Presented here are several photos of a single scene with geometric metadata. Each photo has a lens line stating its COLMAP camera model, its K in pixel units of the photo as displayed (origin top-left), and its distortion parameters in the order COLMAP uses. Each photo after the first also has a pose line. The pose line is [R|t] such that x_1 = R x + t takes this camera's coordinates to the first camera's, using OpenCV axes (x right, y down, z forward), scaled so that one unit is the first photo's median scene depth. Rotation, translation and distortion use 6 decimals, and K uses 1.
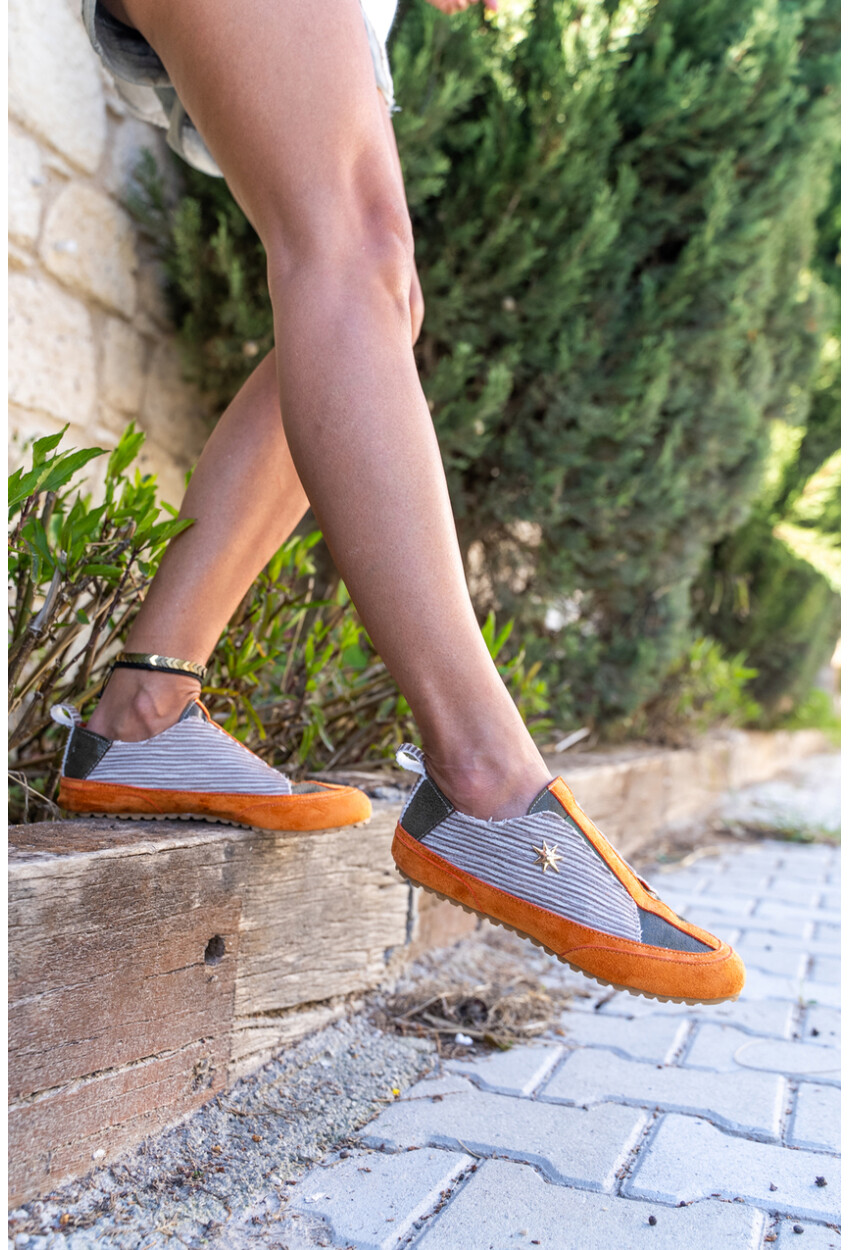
lens RADIAL K [[1128.3, 0, 425.0], [0, 1128.3, 625.0], [0, 0, 1]] dist [-0.003573, -0.008457]
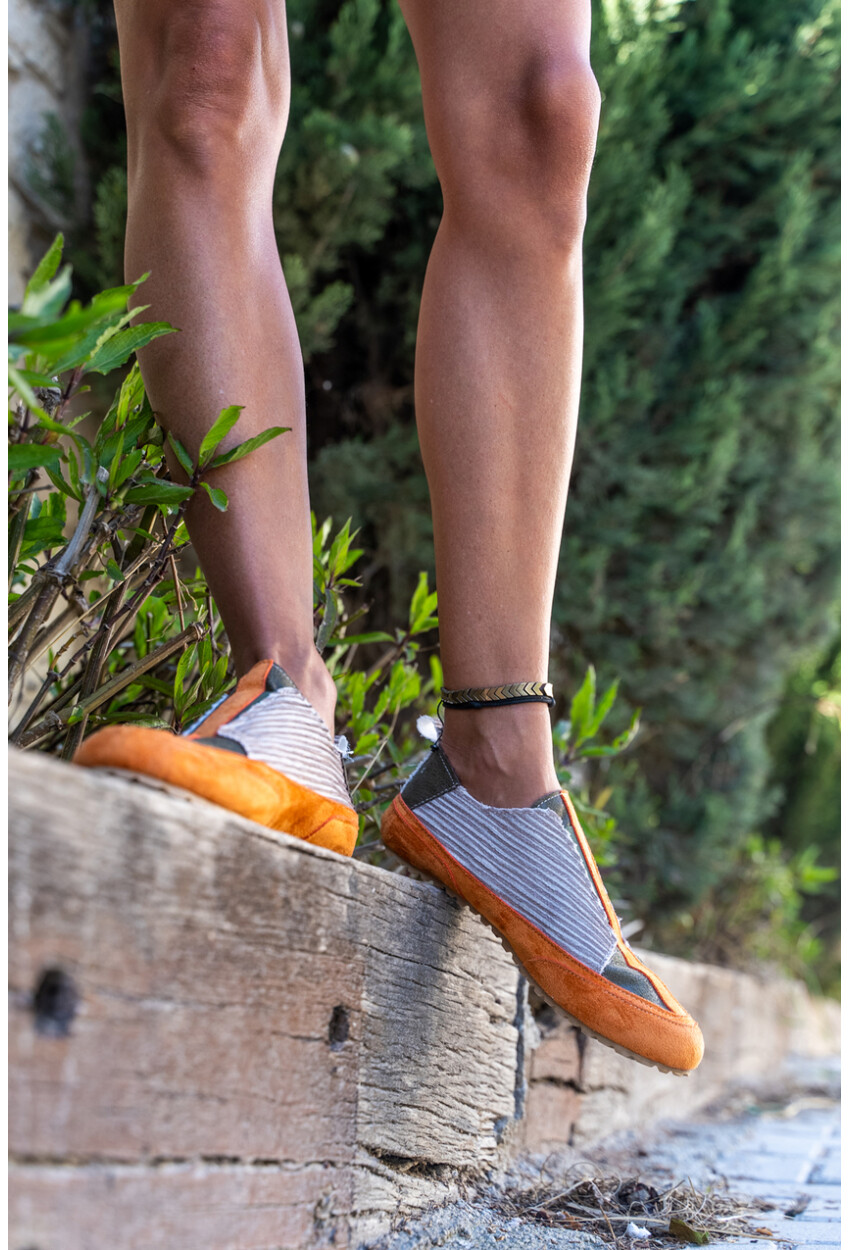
lens RADIAL K [[1580.6, 0, 425.0], [0, 1580.6, 625.0], [0, 0, 1]] dist [-0.002206, 0.010652]
pose [[0.995462, 0.005777, 0.094986, -0.091863], [0.011164, 0.984174, -0.176853, 0.089554], [-0.094504, 0.177110, 0.979643, 0.014692]]
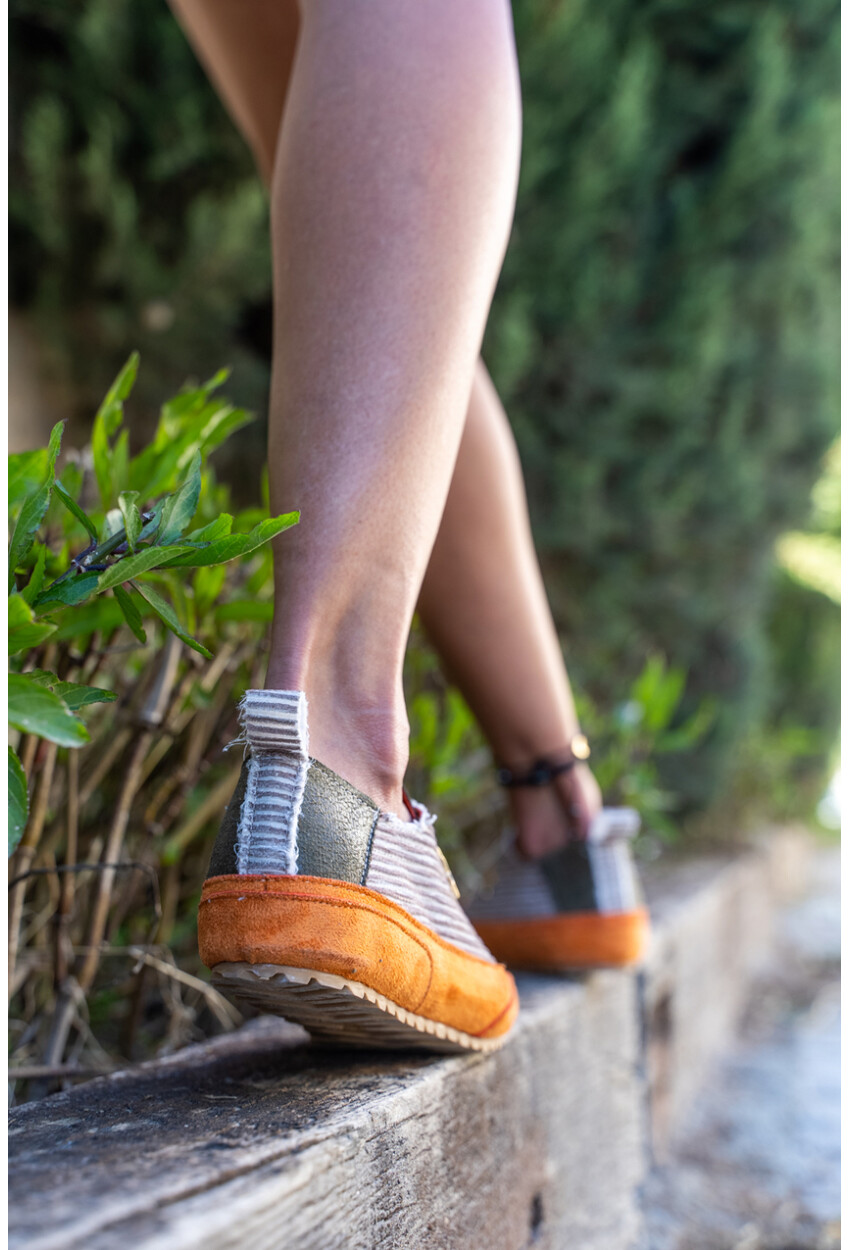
lens RADIAL K [[1580.6, 0, 425.0], [0, 1580.6, 625.0], [0, 0, 1]] dist [-0.002206, 0.010652]
pose [[0.984053, -0.097094, 0.149041, -0.137854], [0.107542, 0.992158, -0.063703, 0.010163], [-0.141688, 0.078715, 0.986777, 0.065616]]
